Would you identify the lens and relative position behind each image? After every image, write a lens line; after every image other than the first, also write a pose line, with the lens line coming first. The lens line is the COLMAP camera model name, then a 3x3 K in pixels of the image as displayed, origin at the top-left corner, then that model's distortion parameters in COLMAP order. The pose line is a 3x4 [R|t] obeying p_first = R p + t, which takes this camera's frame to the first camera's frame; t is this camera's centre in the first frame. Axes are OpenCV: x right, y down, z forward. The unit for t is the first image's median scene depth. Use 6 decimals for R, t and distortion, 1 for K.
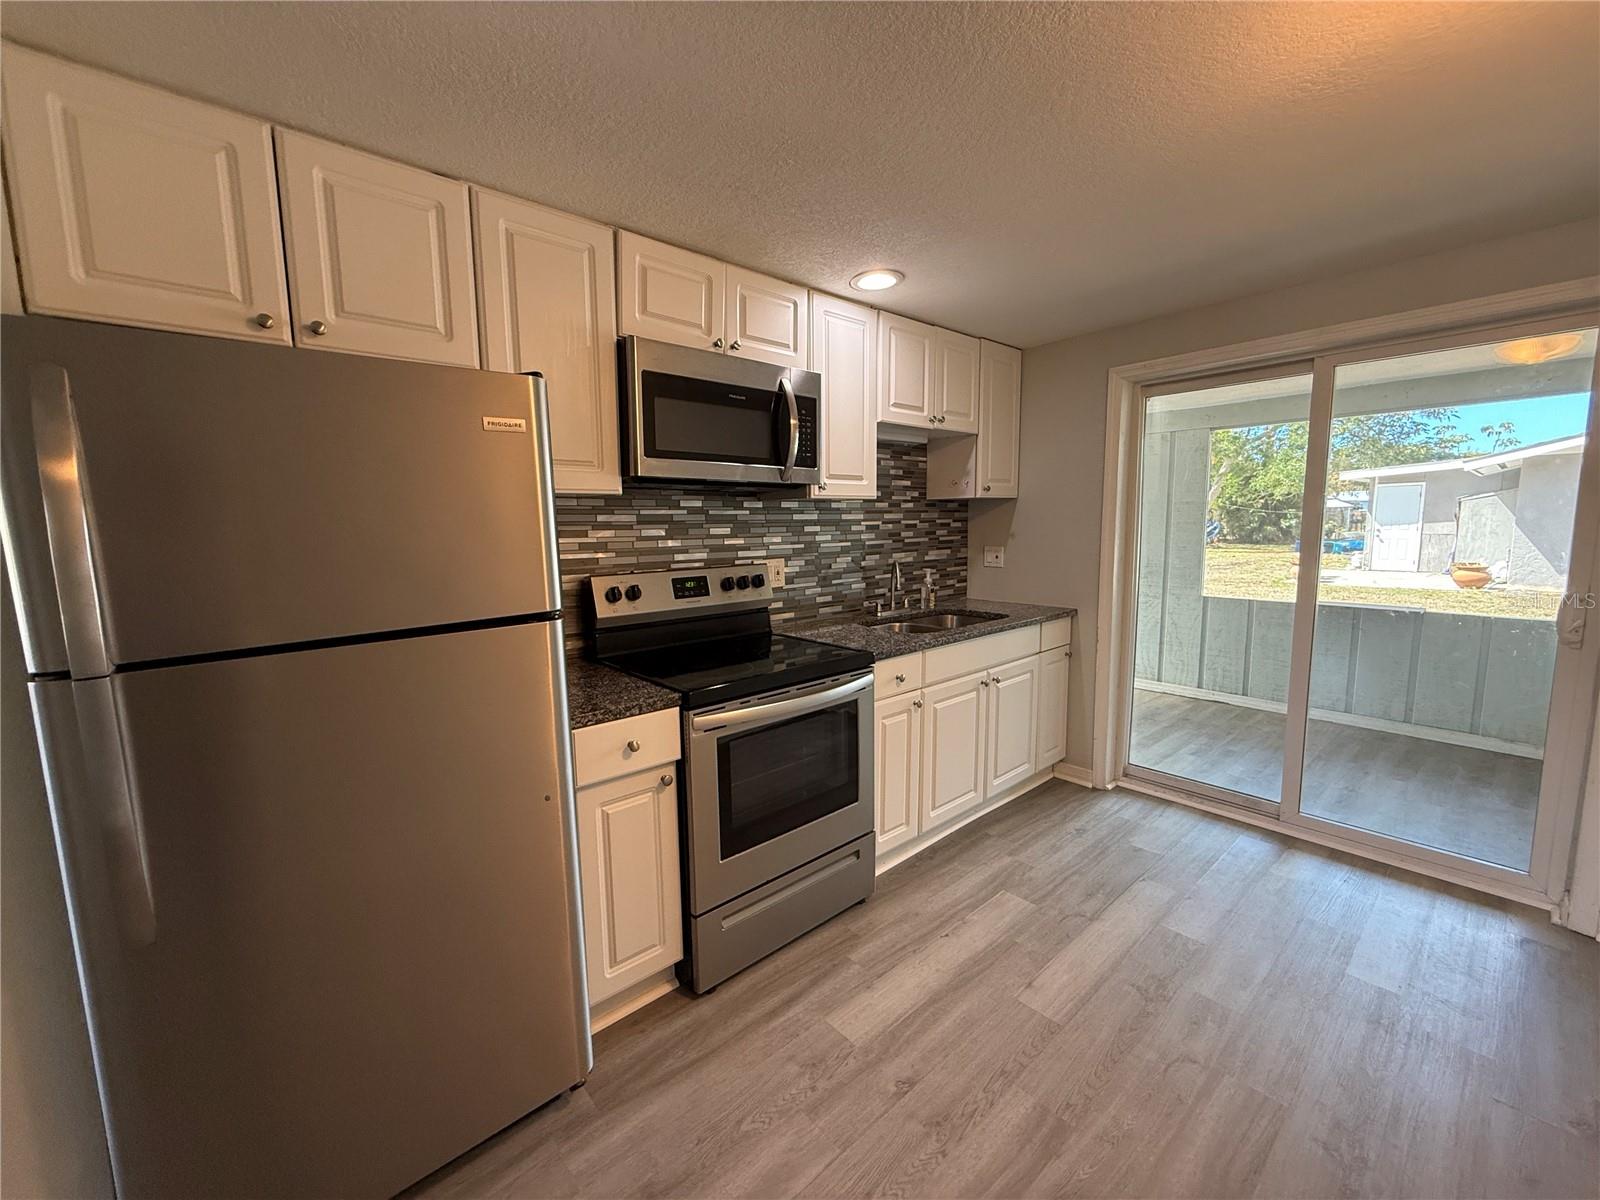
lens RADIAL K [[633.4, 0, 776.4], [0, 633.4, 602.2], [0, 0, 1]] dist [-0.007726, 0.000240]
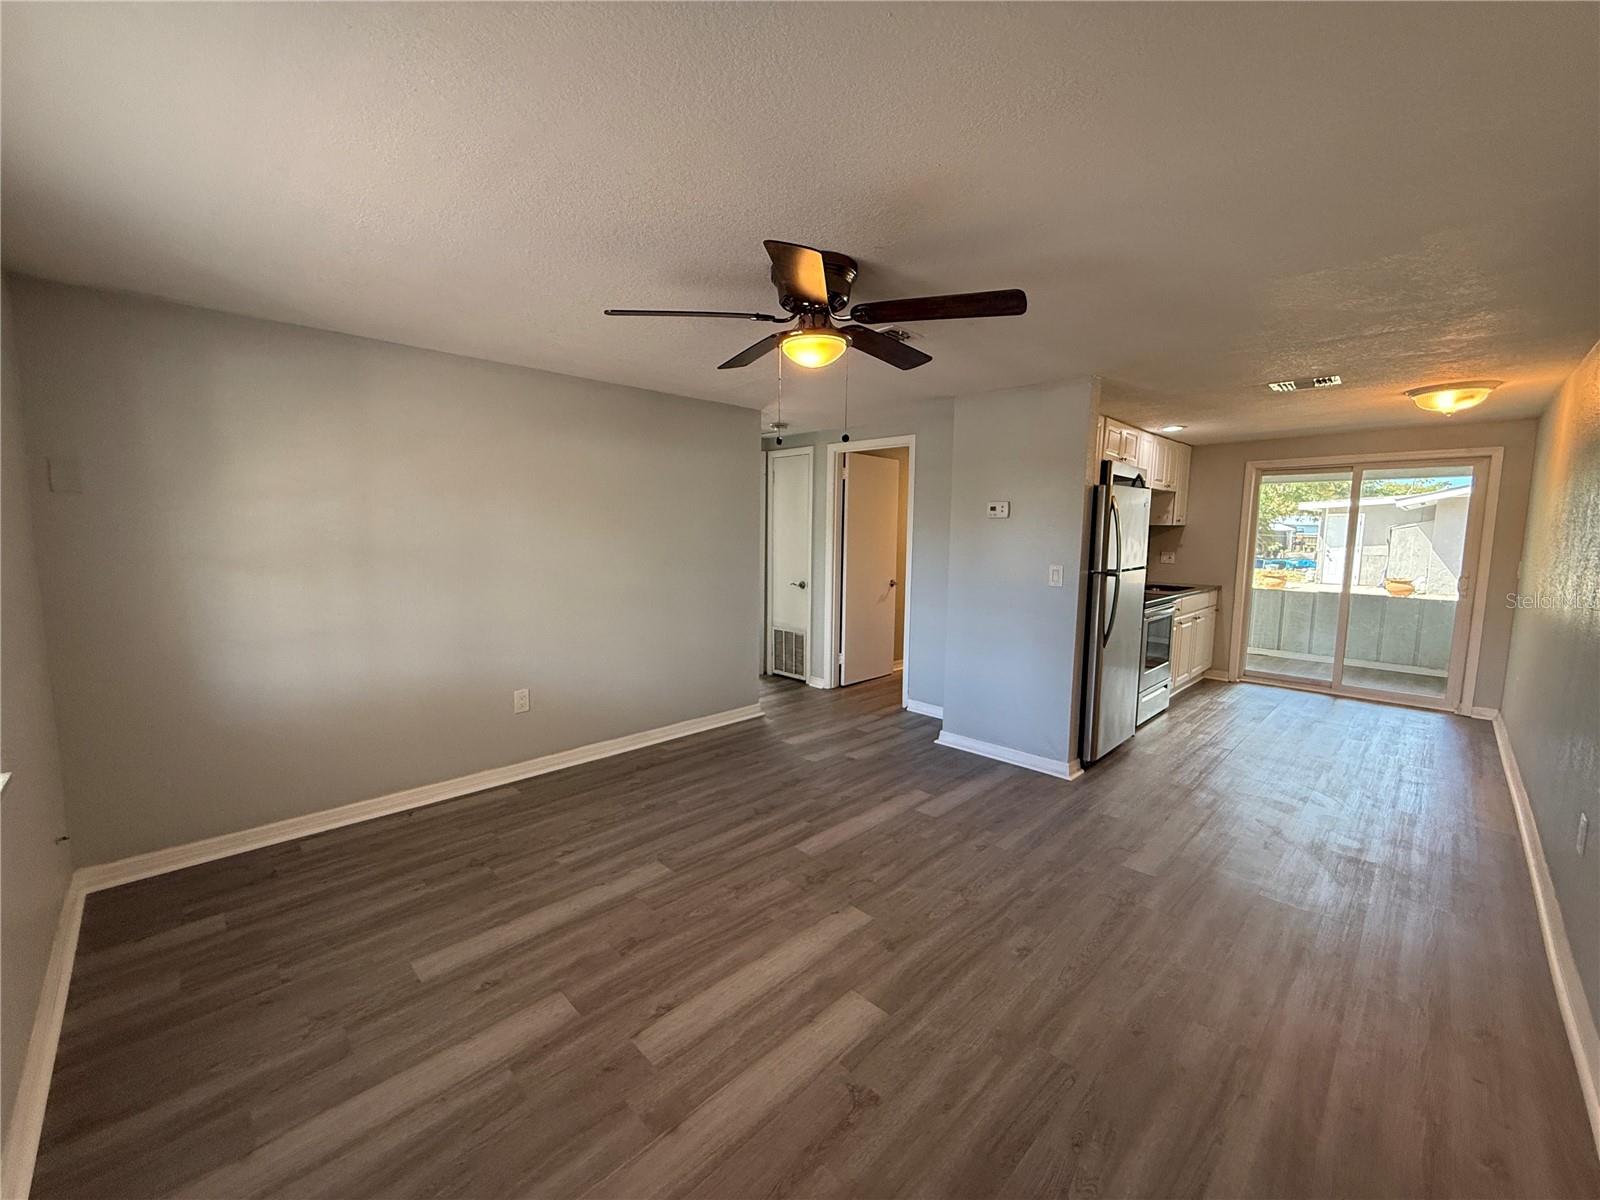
lens RADIAL K [[641.9, 0, 795.4], [0, 641.9, 596.4], [0, 0, 1]] dist [-0.000390, 0.000025]
pose [[0.996037, 0.017783, 0.087149, -0.677831], [-0.015691, 0.999573, -0.024638, 0.077992], [-0.087550, 0.023173, 0.995891, -0.561587]]
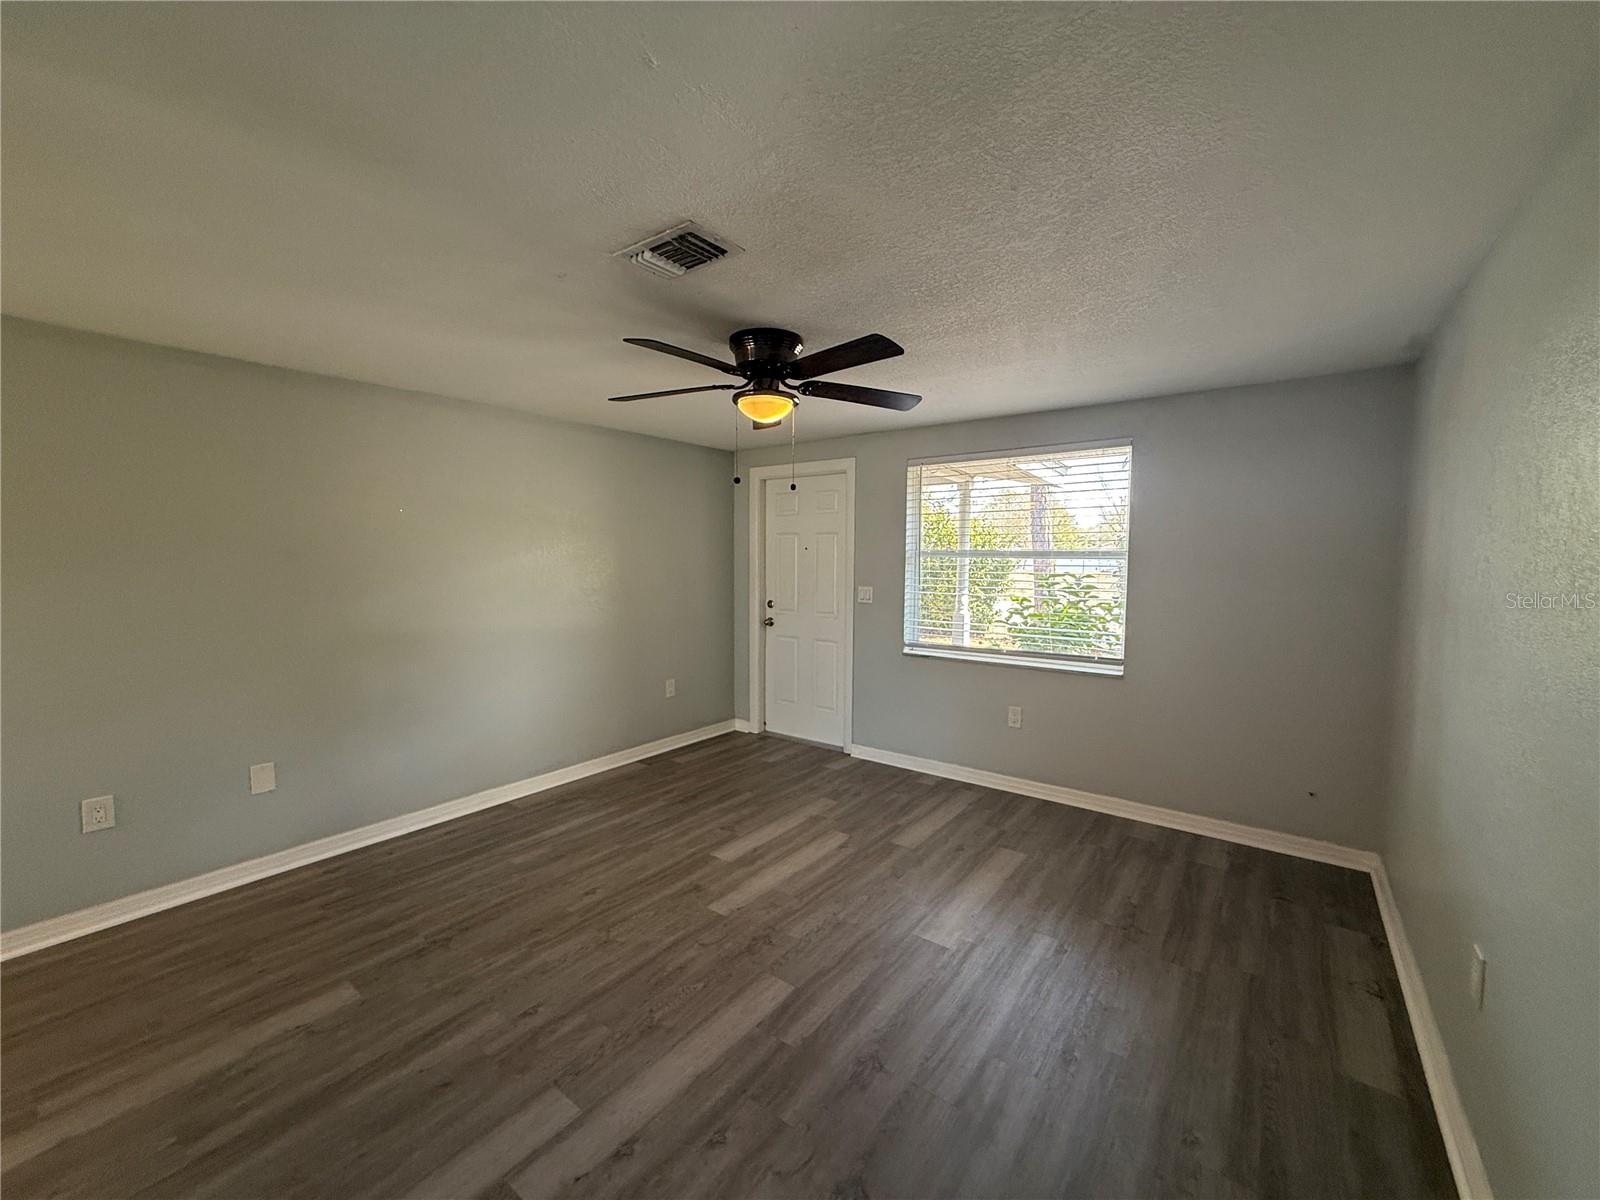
lens RADIAL K [[641.9, 0, 795.4], [0, 641.9, 596.4], [0, 0, 1]] dist [-0.000390, 0.000025]
pose [[-0.974137, 0.027844, -0.224235, 0.050663], [-0.017340, 0.980241, 0.197047, -0.594354], [0.225291, 0.195839, -0.954406, 4.246070]]
